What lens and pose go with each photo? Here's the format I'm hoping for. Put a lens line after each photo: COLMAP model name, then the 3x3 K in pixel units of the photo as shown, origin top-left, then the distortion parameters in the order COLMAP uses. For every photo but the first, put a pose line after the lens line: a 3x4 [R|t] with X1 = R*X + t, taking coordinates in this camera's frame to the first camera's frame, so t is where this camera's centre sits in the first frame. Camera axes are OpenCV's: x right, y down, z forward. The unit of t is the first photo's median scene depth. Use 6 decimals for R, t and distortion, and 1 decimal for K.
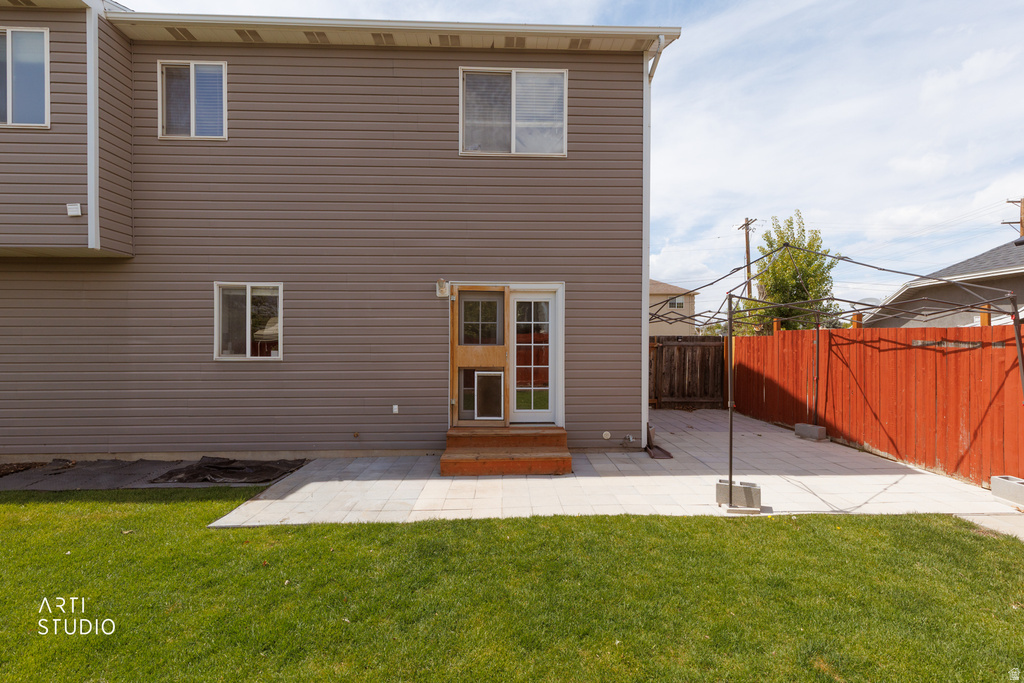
lens RADIAL K [[465.6, 0, 517.4], [0, 465.6, 340.4], [0, 0, 1]] dist [0.007512, -0.001806]
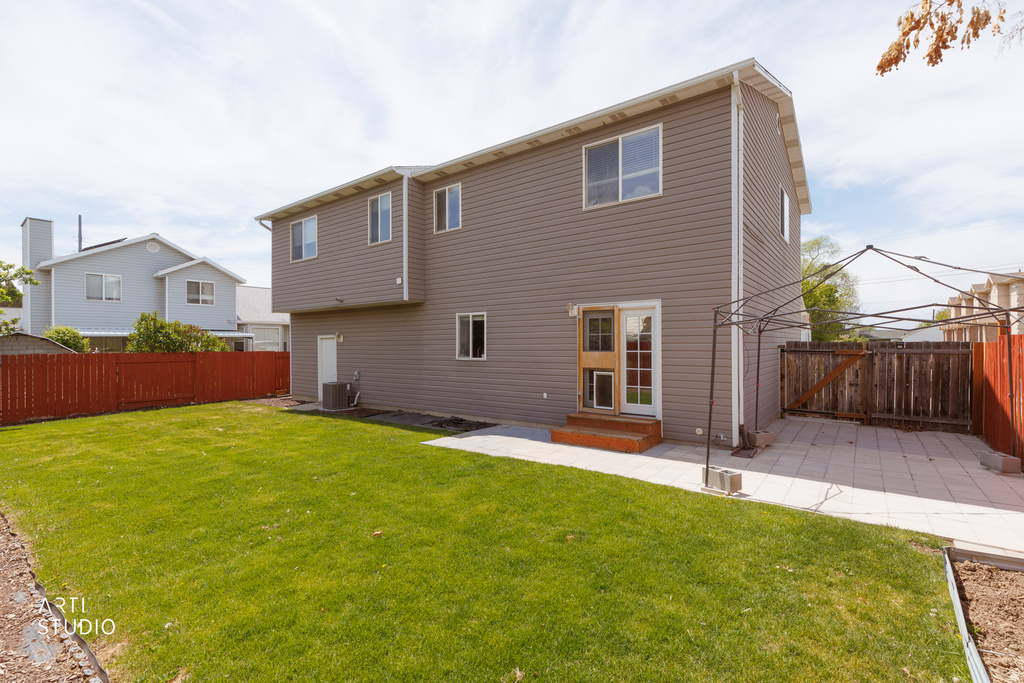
lens RADIAL K [[465.6, 0, 511.1], [0, 465.6, 343.3], [0, 0, 1]] dist [0.007512, -0.001806]
pose [[0.770641, -0.006013, -0.637241, 0.578682], [0.001919, 0.999973, -0.007115, -0.004329], [0.637267, 0.004261, 0.770631, -0.174788]]
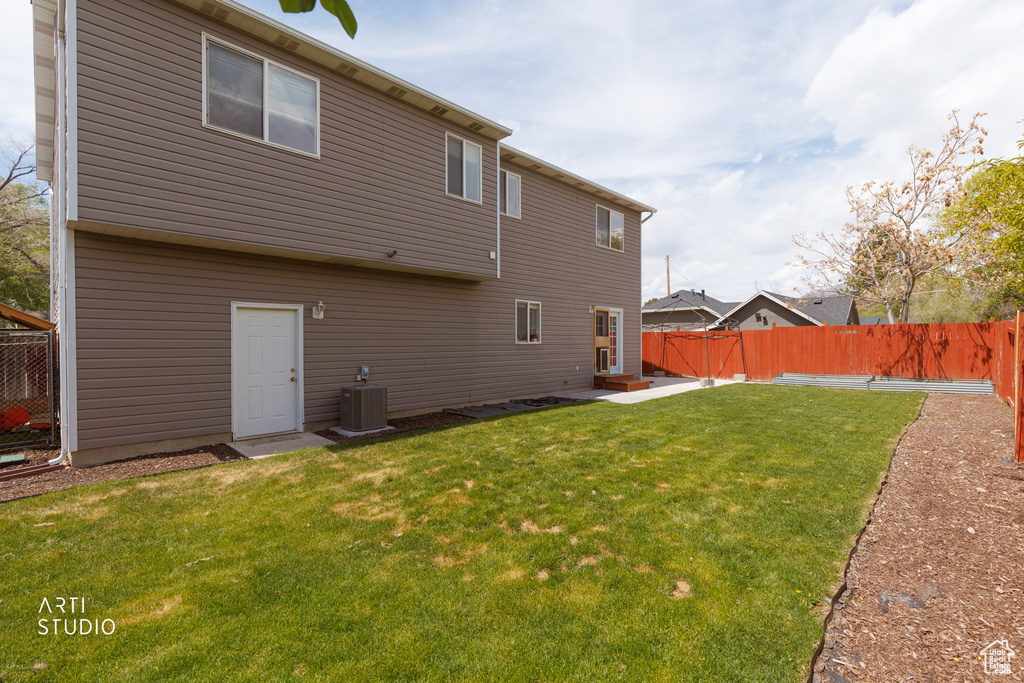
lens RADIAL K [[465.6, 0, 519.8], [0, 465.6, 346.5], [0, 0, 1]] dist [0.007512, -0.001806]
pose [[0.719057, -0.008579, 0.694898, -1.847161], [0.010572, 0.999943, 0.001406, 0.049319], [-0.694870, 0.006336, 0.719107, -0.266383]]
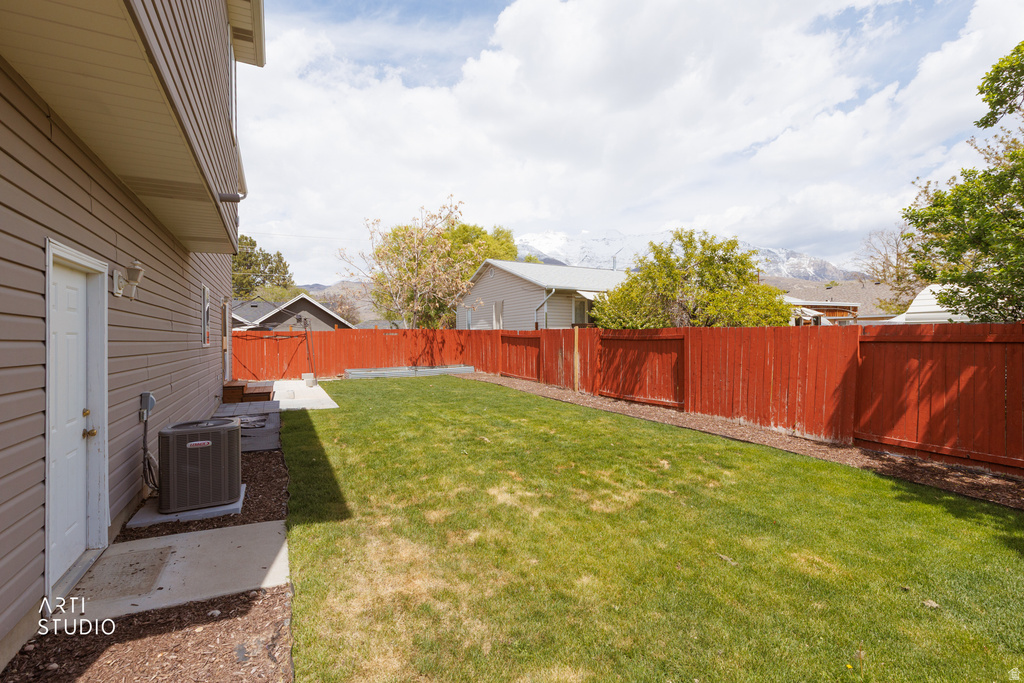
lens RADIAL K [[465.6, 0, 514.9], [0, 465.6, 340.6], [0, 0, 1]] dist [0.007512, -0.001806]
pose [[-0.424424, 0.000345, 0.905464, -2.111523], [0.019123, 0.999780, 0.008583, 0.029901], [-0.905262, 0.020958, -0.424337, 0.771368]]
